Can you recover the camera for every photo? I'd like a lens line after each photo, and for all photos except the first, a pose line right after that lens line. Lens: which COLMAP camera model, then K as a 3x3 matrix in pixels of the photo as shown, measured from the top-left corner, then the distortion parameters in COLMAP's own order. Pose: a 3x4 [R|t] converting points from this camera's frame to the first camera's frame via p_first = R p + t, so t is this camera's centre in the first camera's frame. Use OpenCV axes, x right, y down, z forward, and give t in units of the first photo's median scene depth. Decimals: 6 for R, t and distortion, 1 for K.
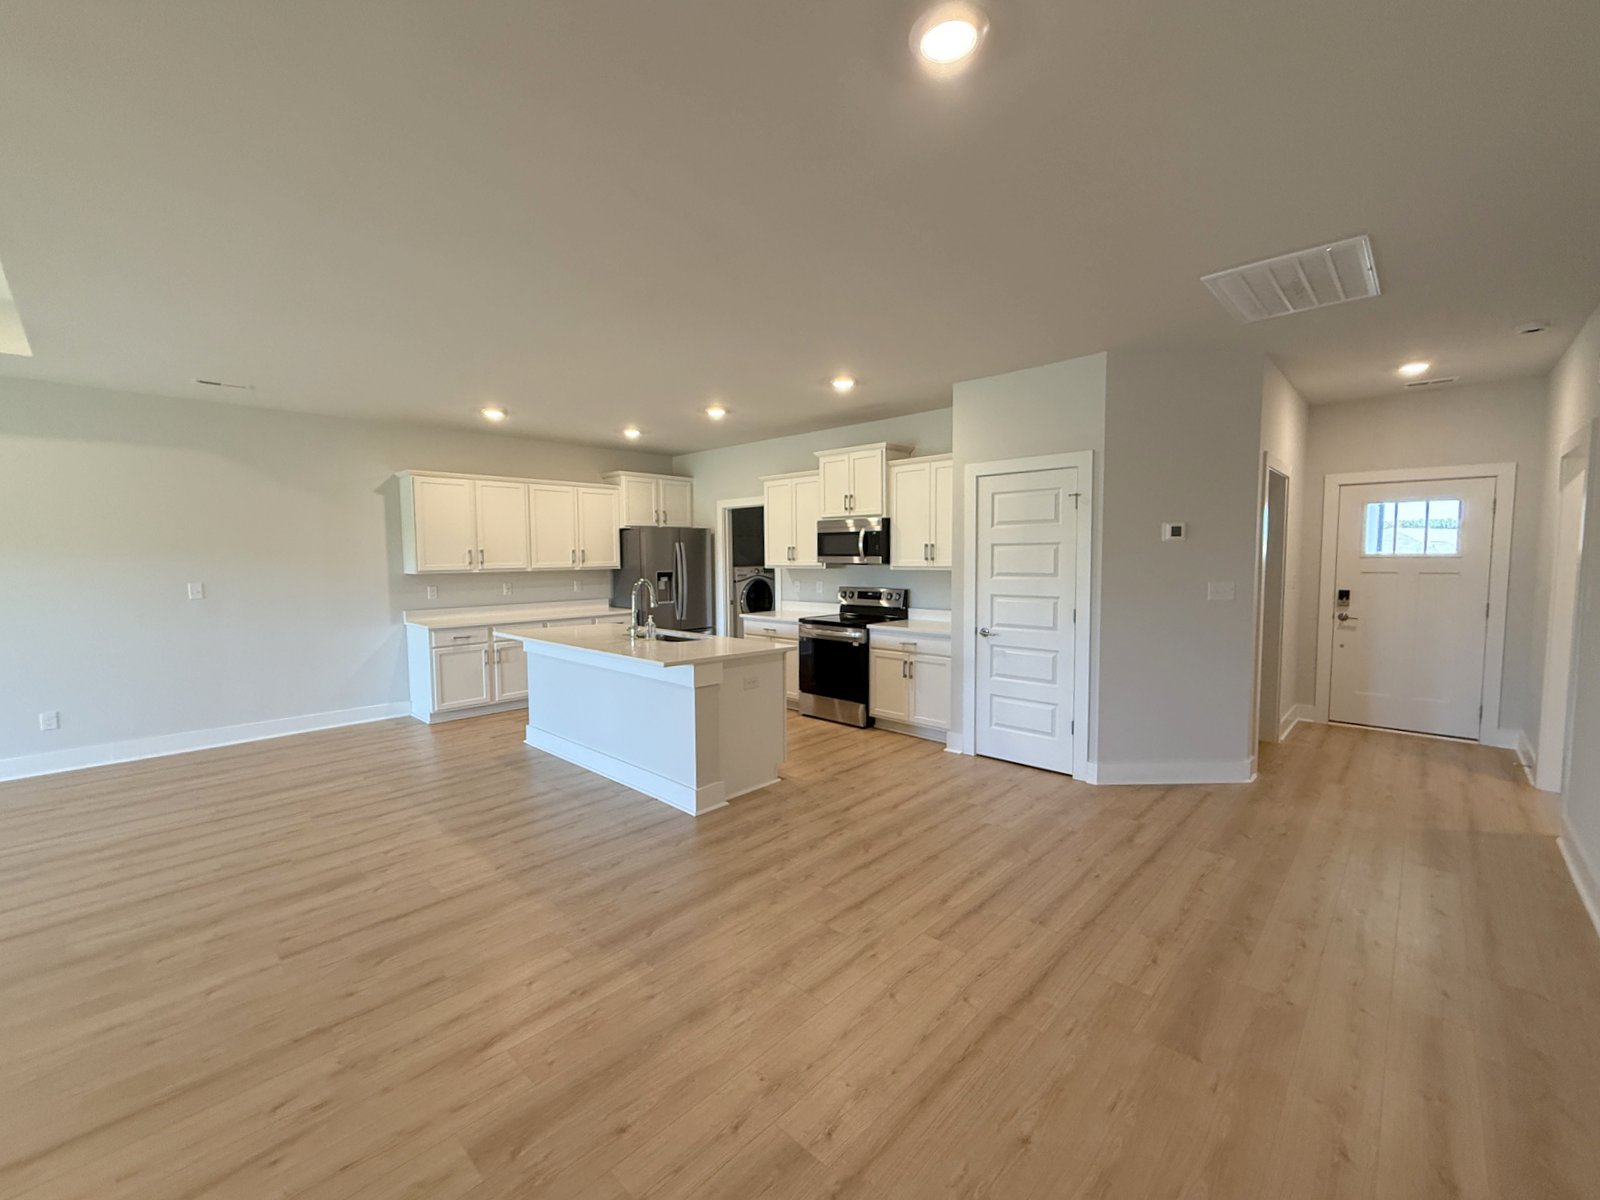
lens RADIAL K [[652.4, 0, 777.3], [0, 652.4, 604.0], [0, 0, 1]] dist [0.001805, -0.000654]
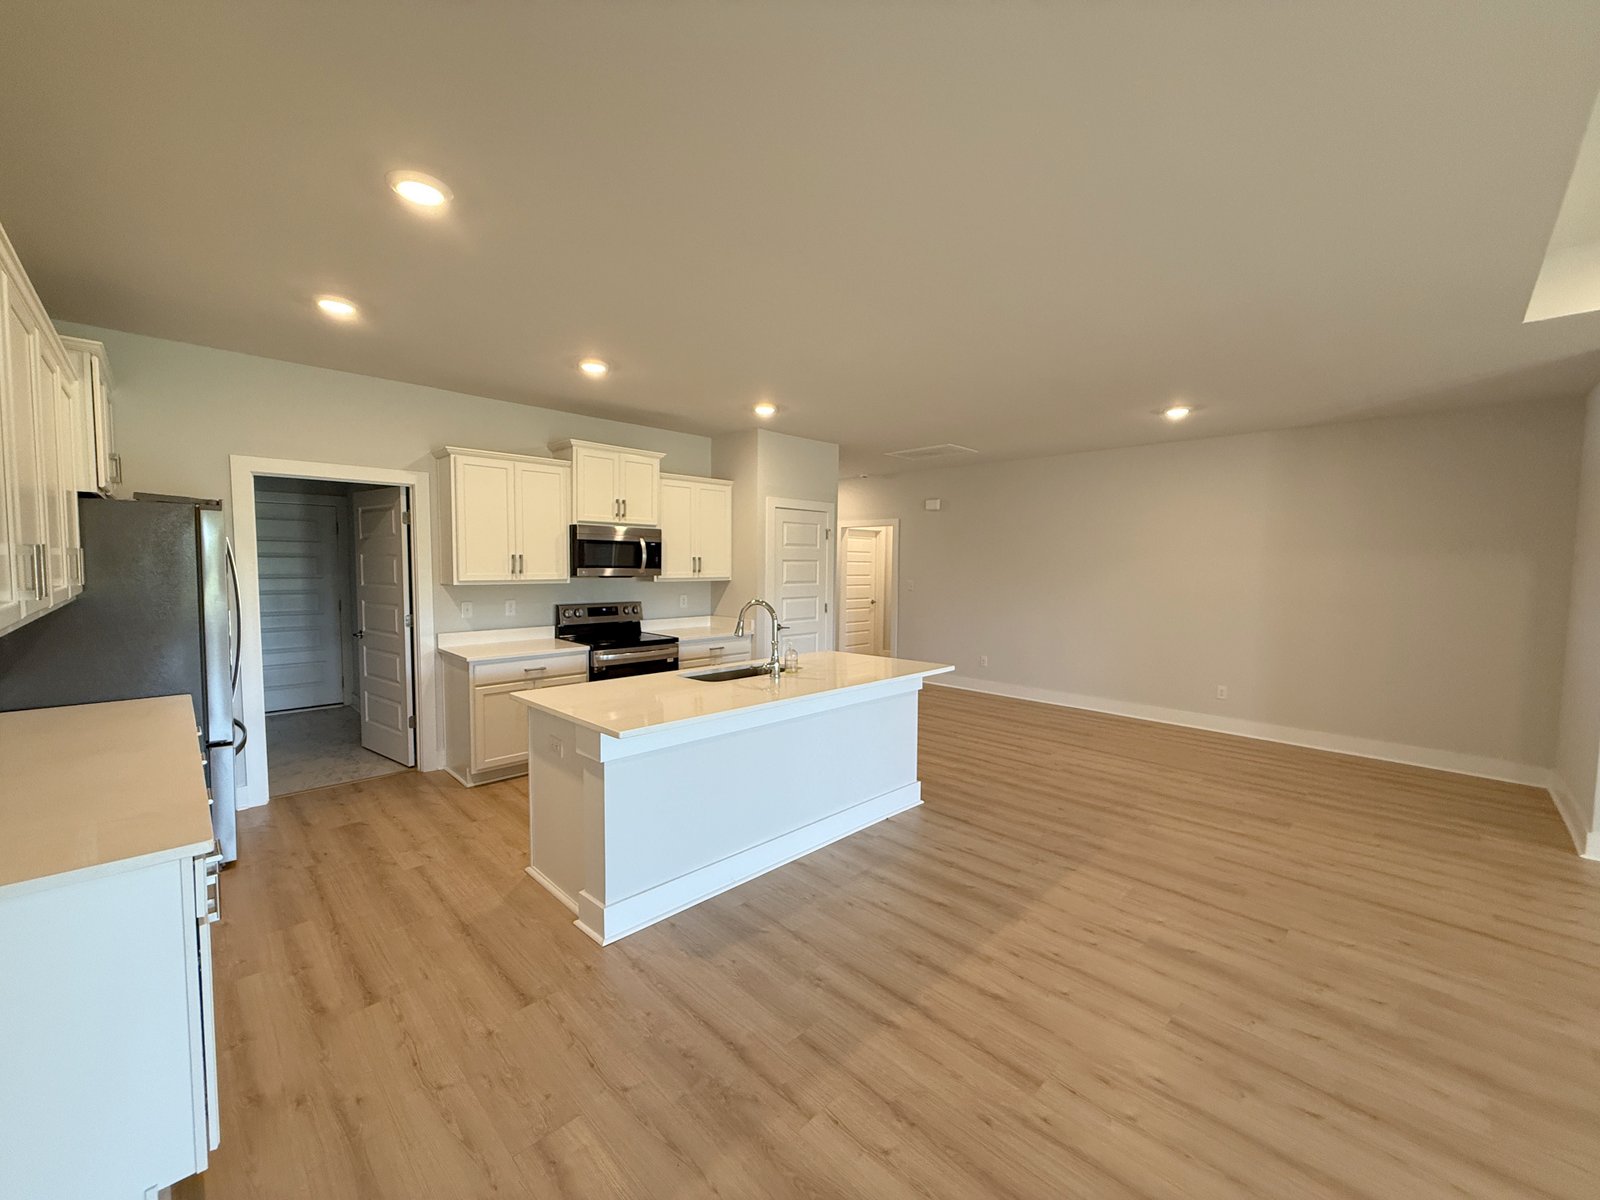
lens RADIAL K [[652.4, 0, 798.5], [0, 652.4, 589.8], [0, 0, 1]] dist [0.001805, -0.000654]
pose [[0.011892, -0.034184, 0.999345, -0.941209], [0.065998, 0.997263, 0.033327, -0.068587], [-0.997749, 0.065559, 0.014116, 0.896771]]
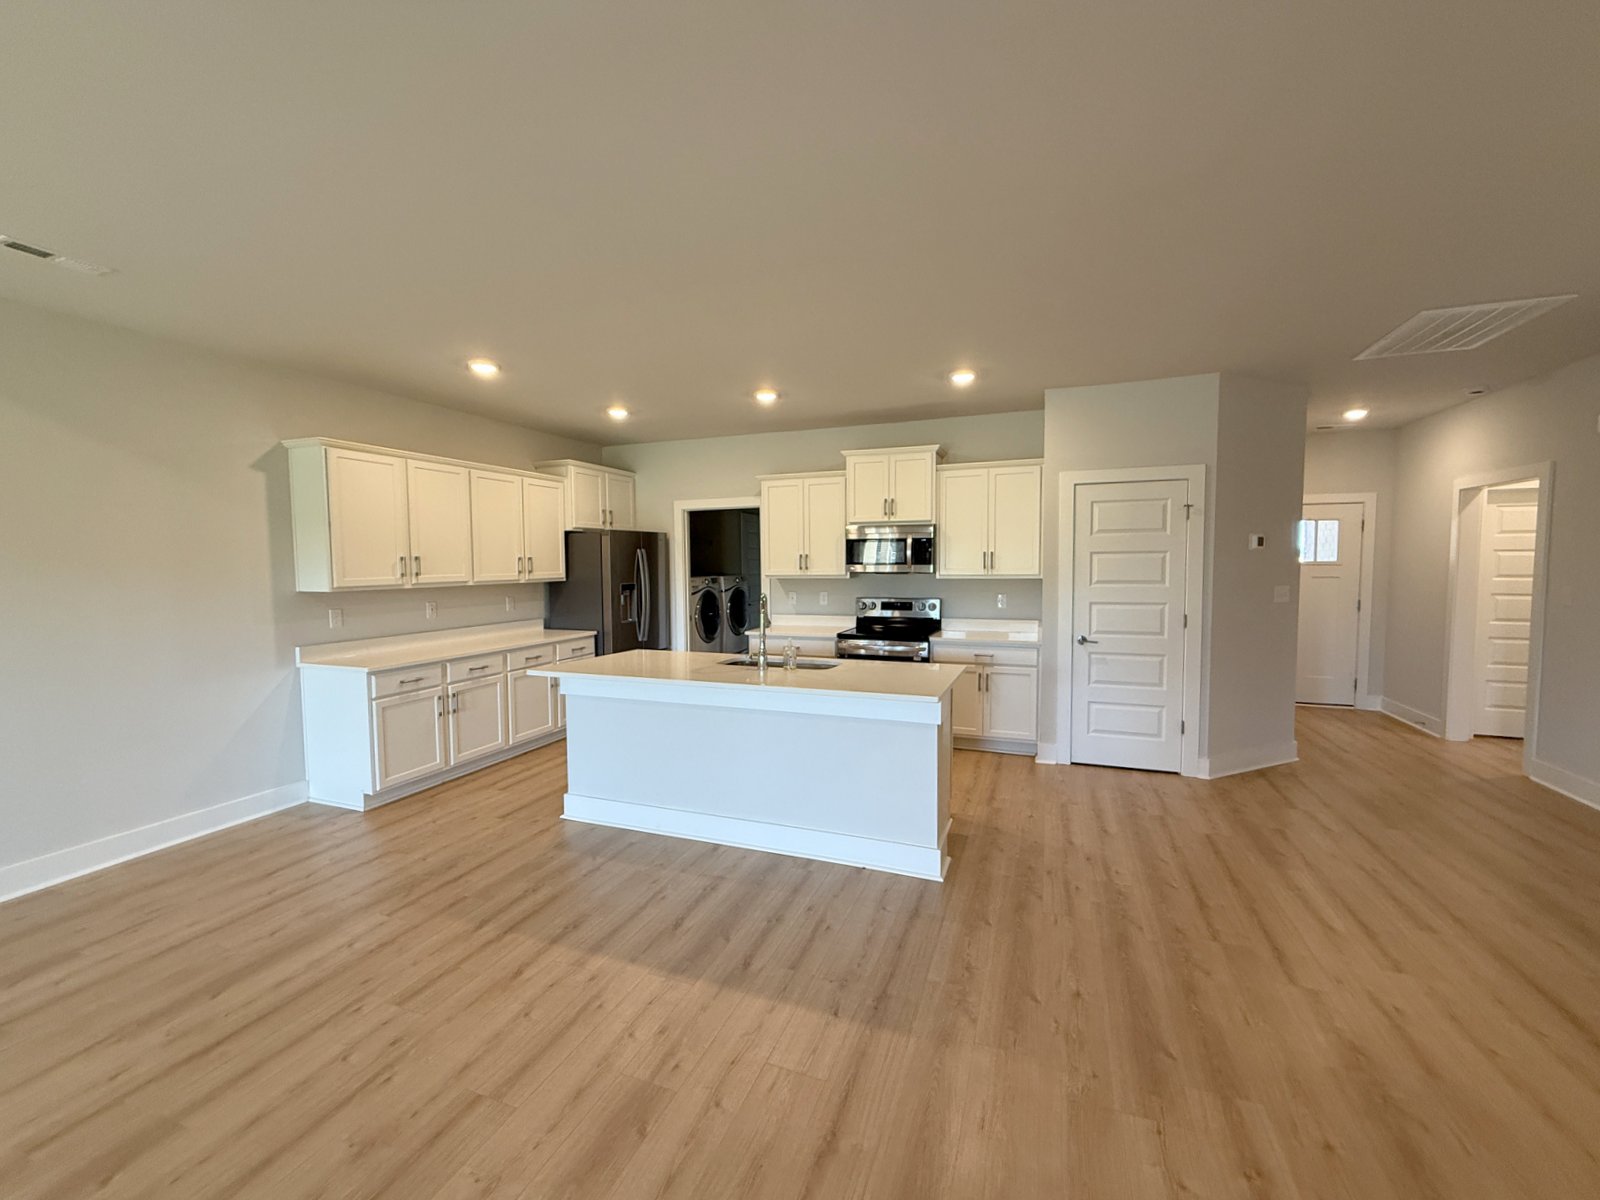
lens RADIAL K [[652.4, 0, 778.9], [0, 652.4, 604.7], [0, 0, 1]] dist [0.001805, -0.000654]
pose [[0.922740, -0.024972, 0.384612, -0.475191], [0.029871, 0.999531, -0.006768, -0.017310], [-0.384263, 0.017734, 0.923053, 0.241917]]
